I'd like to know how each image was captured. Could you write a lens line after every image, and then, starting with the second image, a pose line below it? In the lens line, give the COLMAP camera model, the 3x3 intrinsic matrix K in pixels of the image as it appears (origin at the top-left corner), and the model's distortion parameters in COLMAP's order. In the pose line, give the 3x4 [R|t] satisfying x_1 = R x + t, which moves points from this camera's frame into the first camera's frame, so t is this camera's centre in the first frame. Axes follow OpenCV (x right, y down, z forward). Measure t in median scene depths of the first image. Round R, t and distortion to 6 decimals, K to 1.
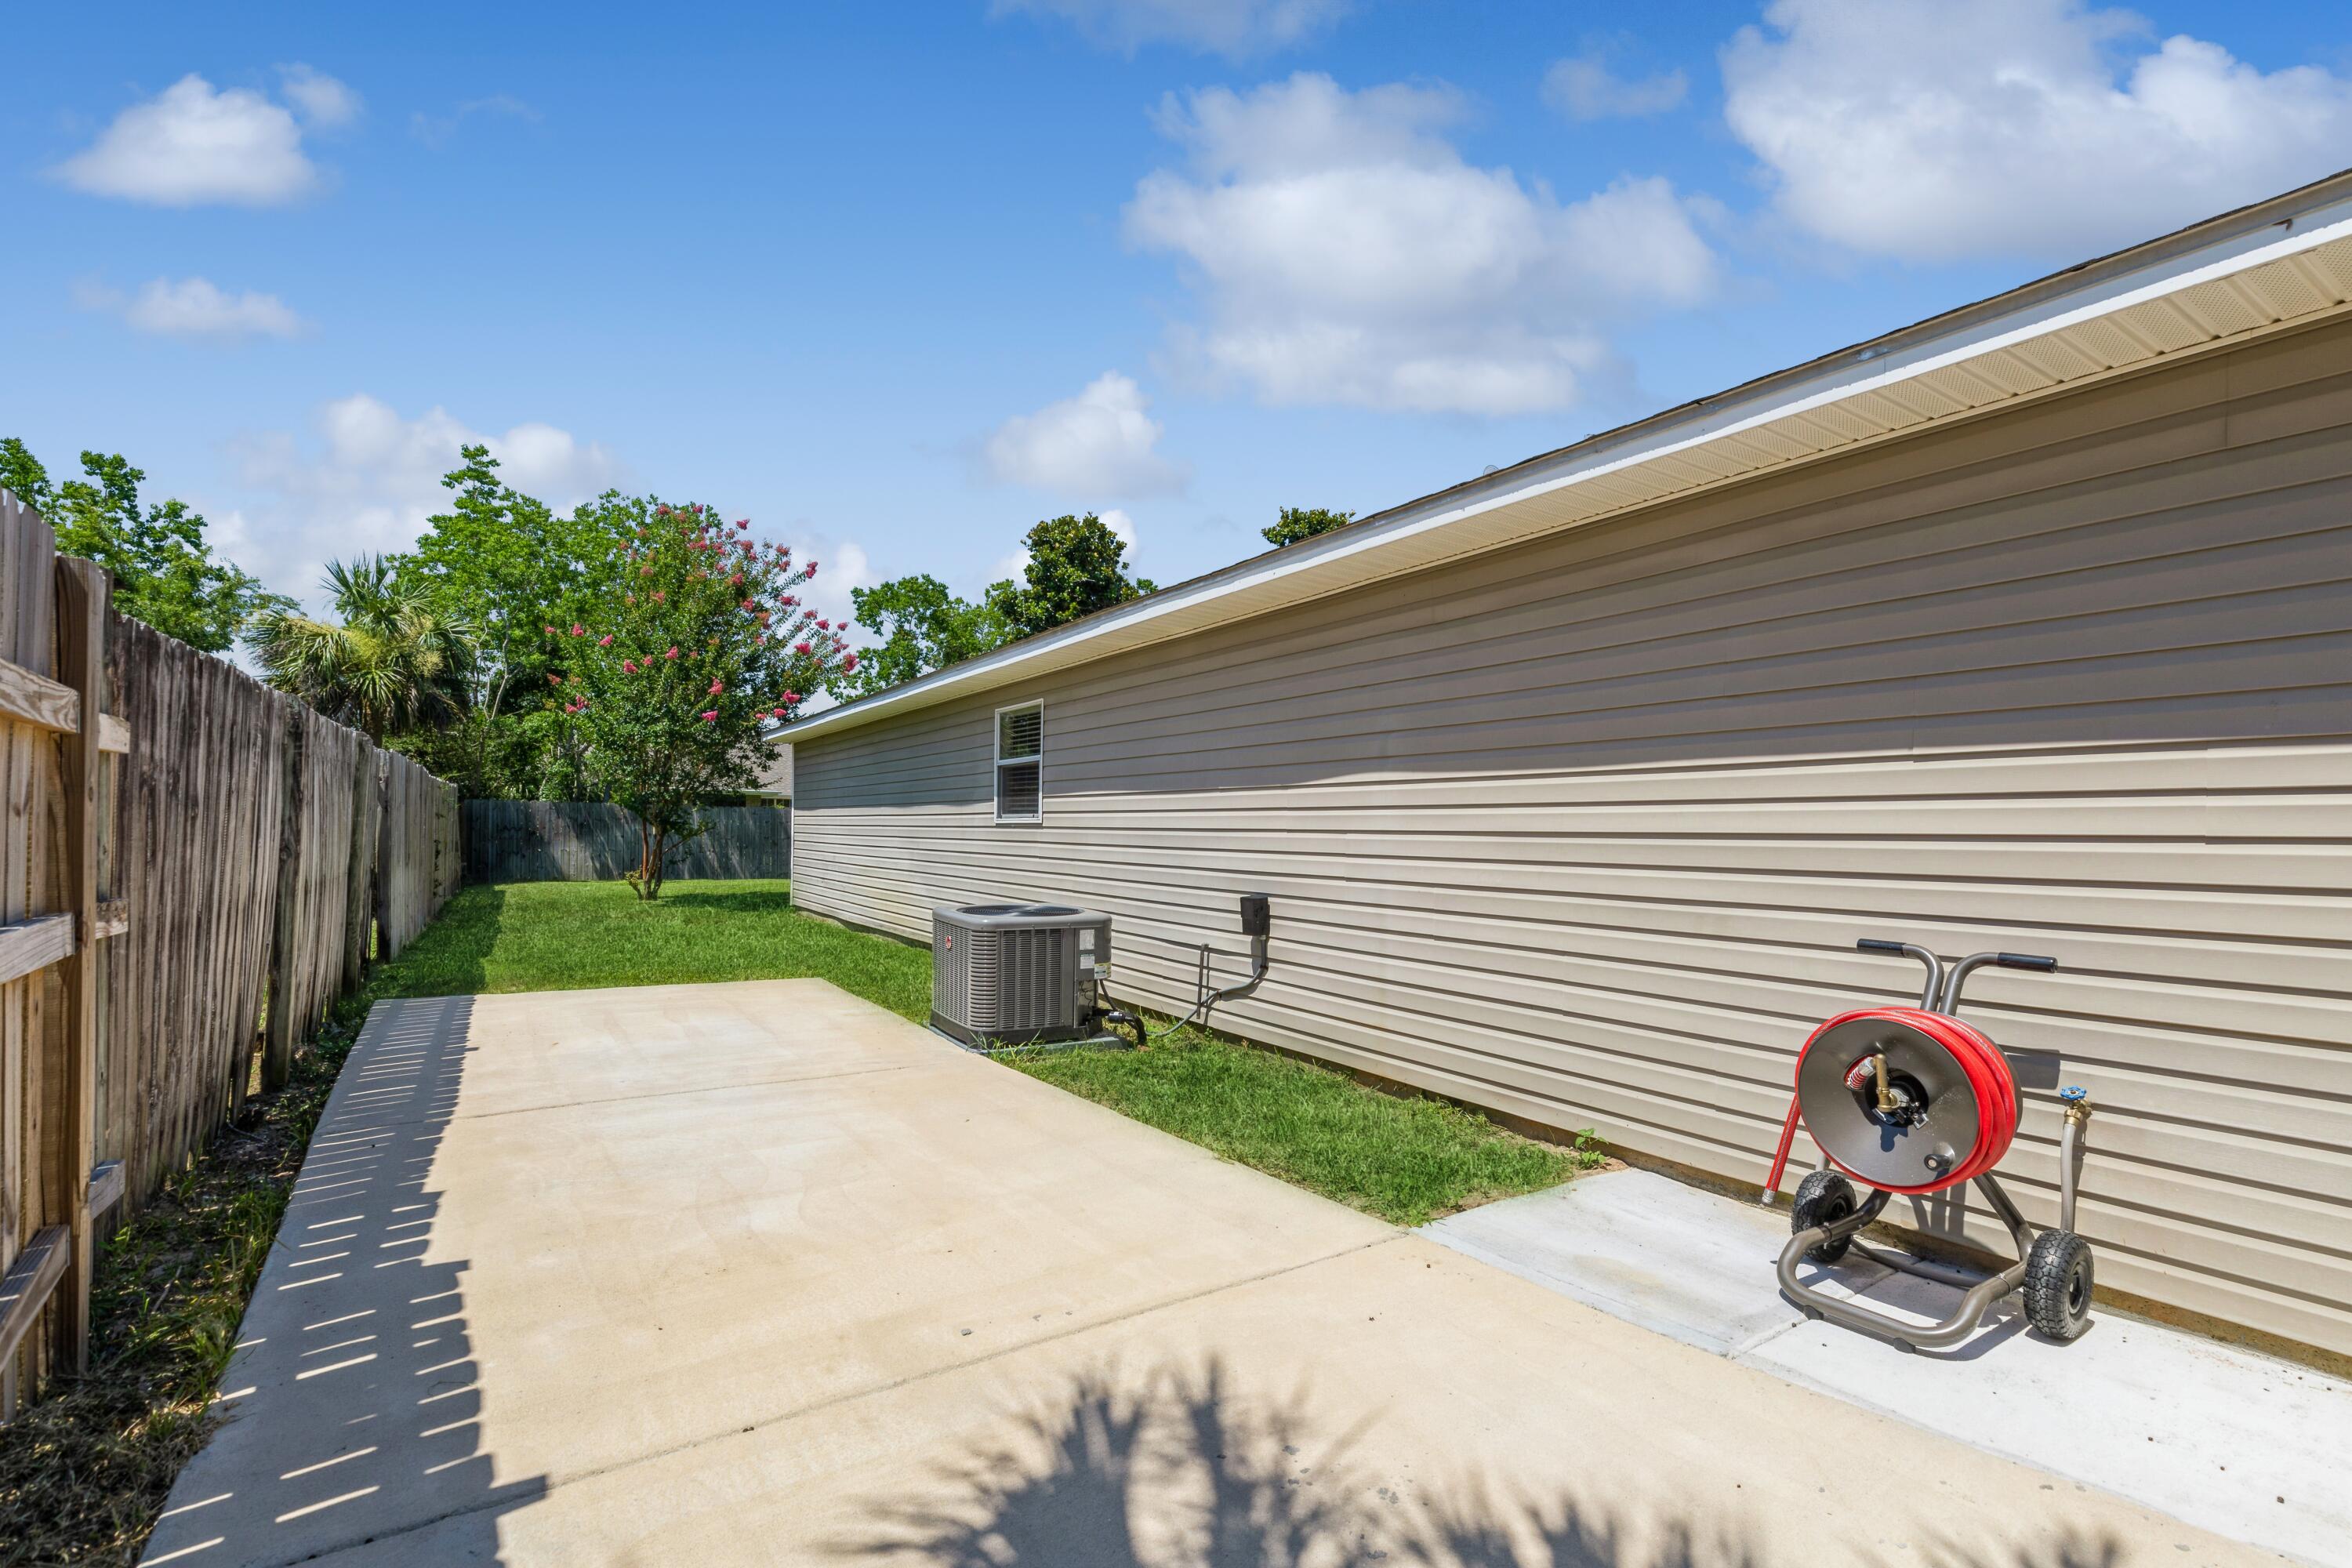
lens RADIAL K [[1054.2, 0, 1187.7], [0, 1054.2, 815.1], [0, 0, 1]] dist [0.002390, -0.000282]
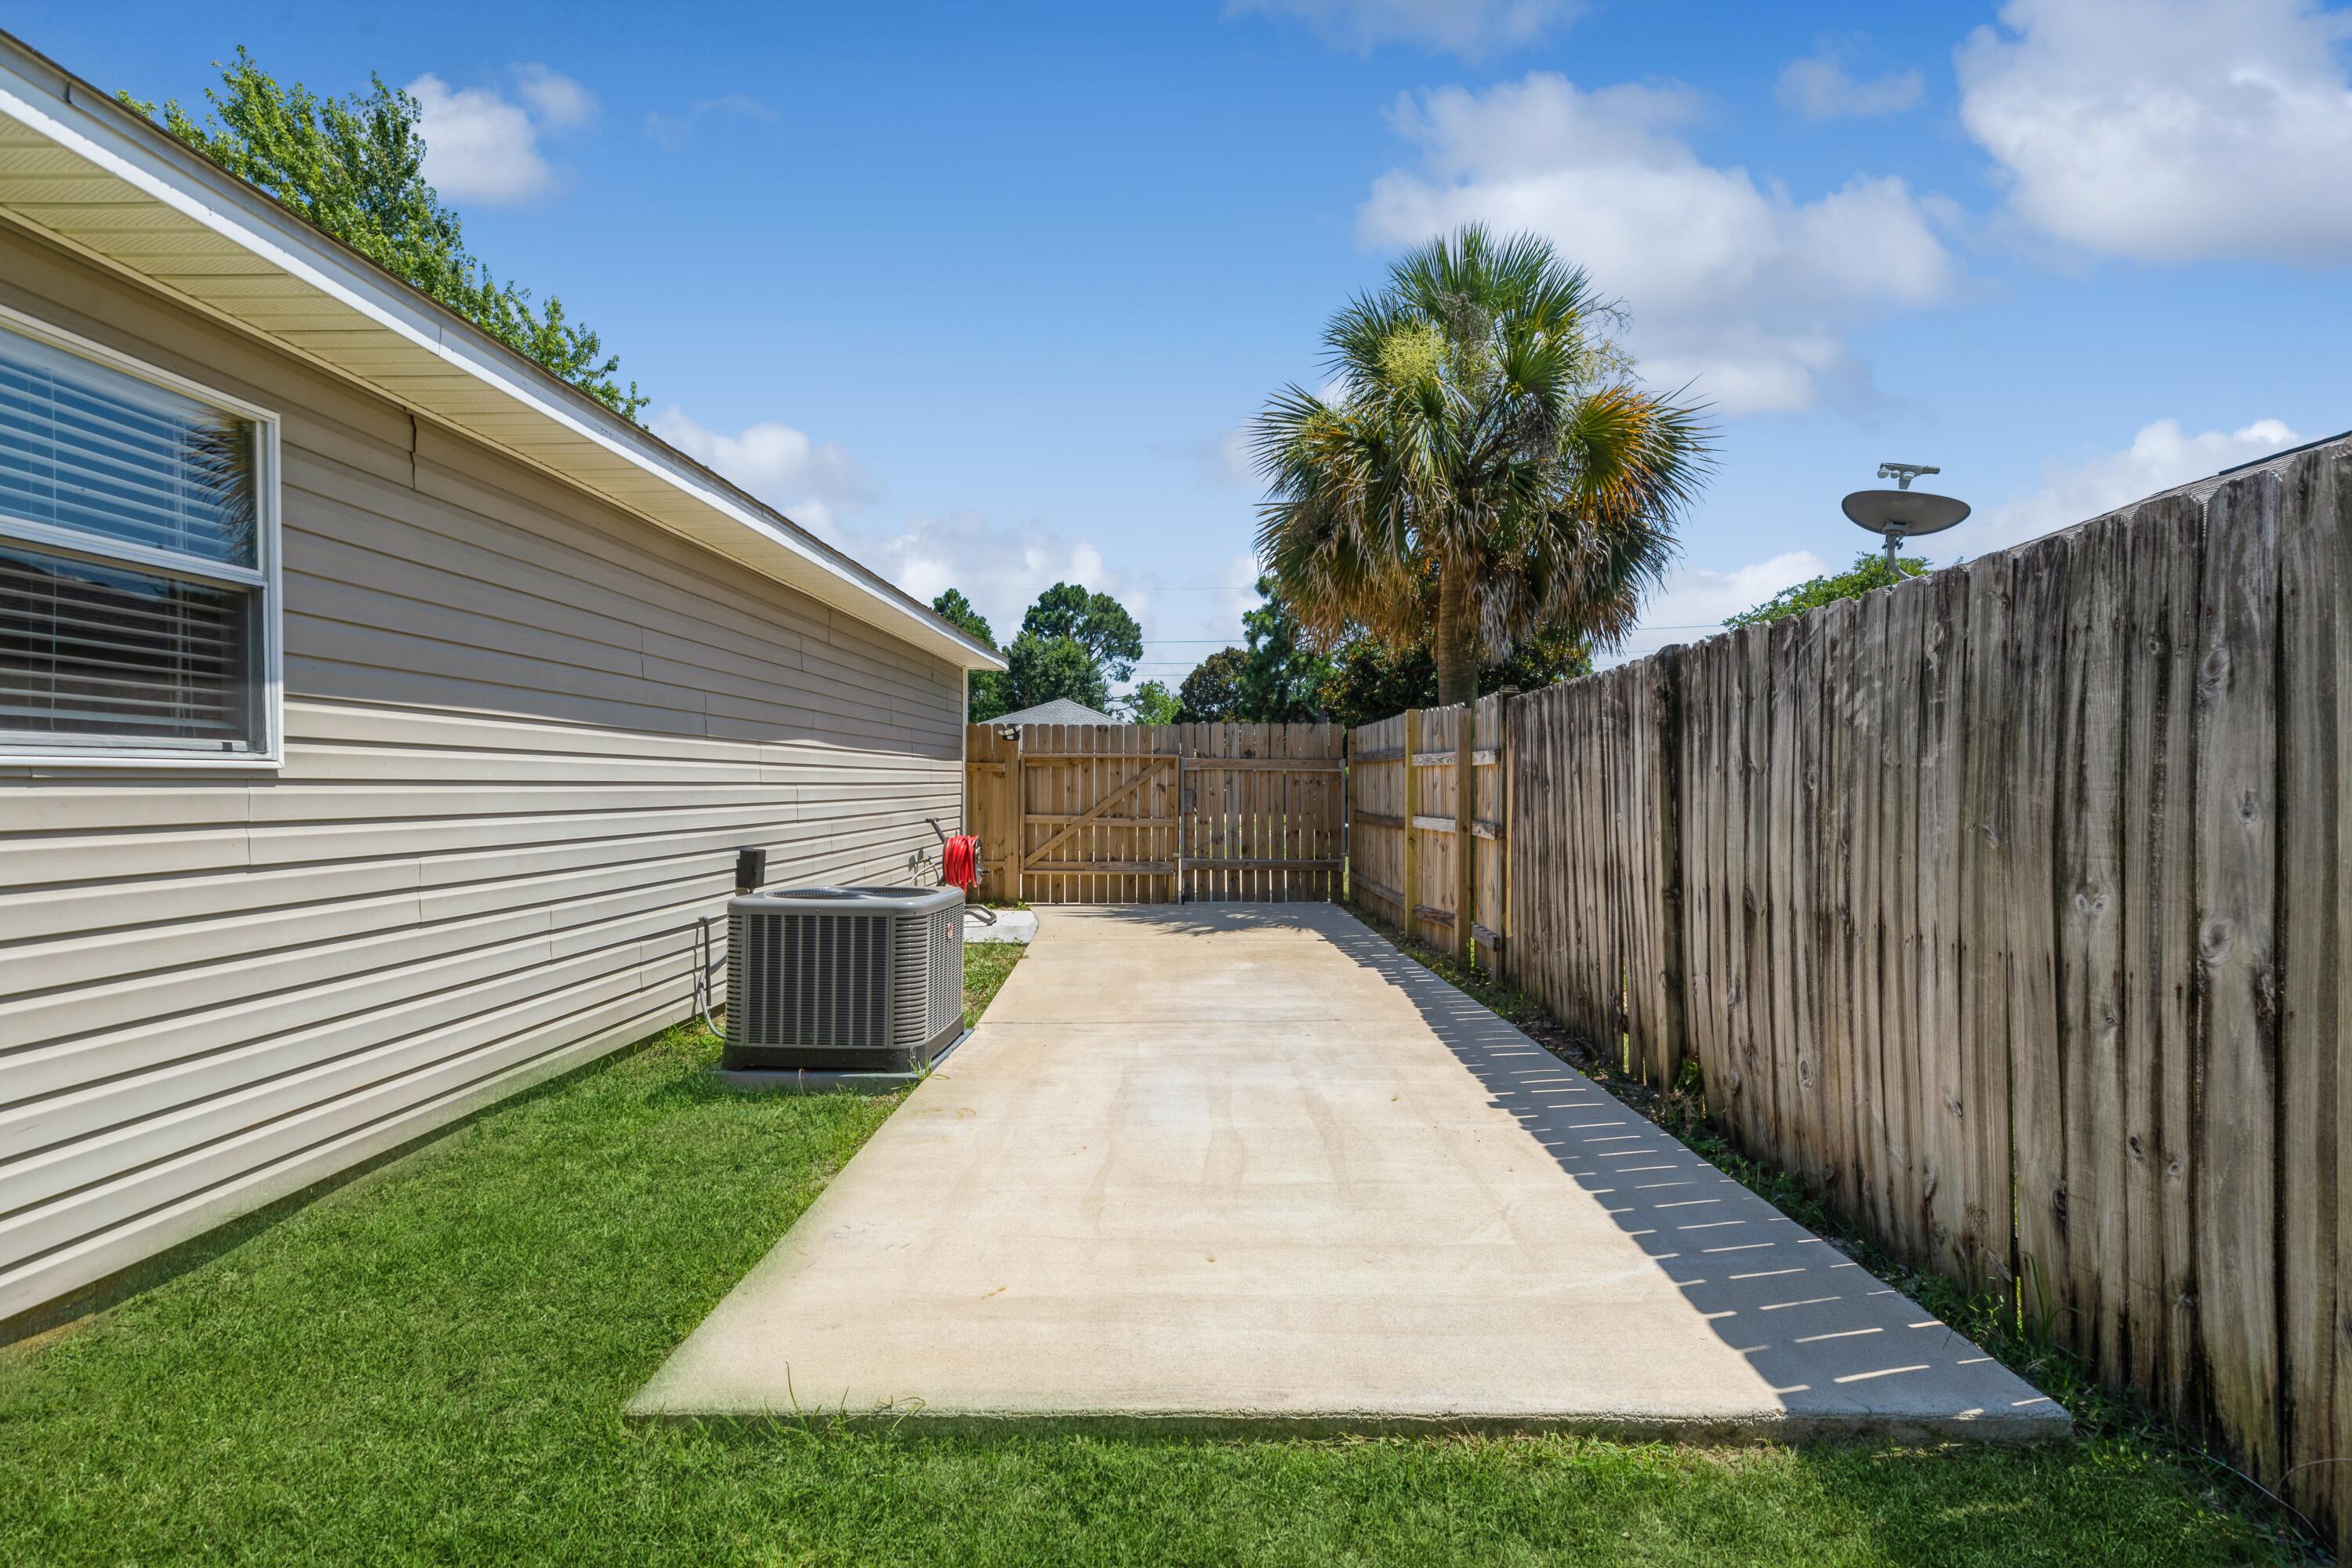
lens RADIAL K [[1063.4, 0, 1171.3], [0, 1063.4, 799.0], [0, 0, 1]] dist [0.000592, -0.000070]
pose [[-0.813878, -0.026902, 0.580413, -0.695060], [-0.026540, 0.999606, 0.009116, 0.007179], [-0.580429, -0.007985, -0.814271, 1.302751]]
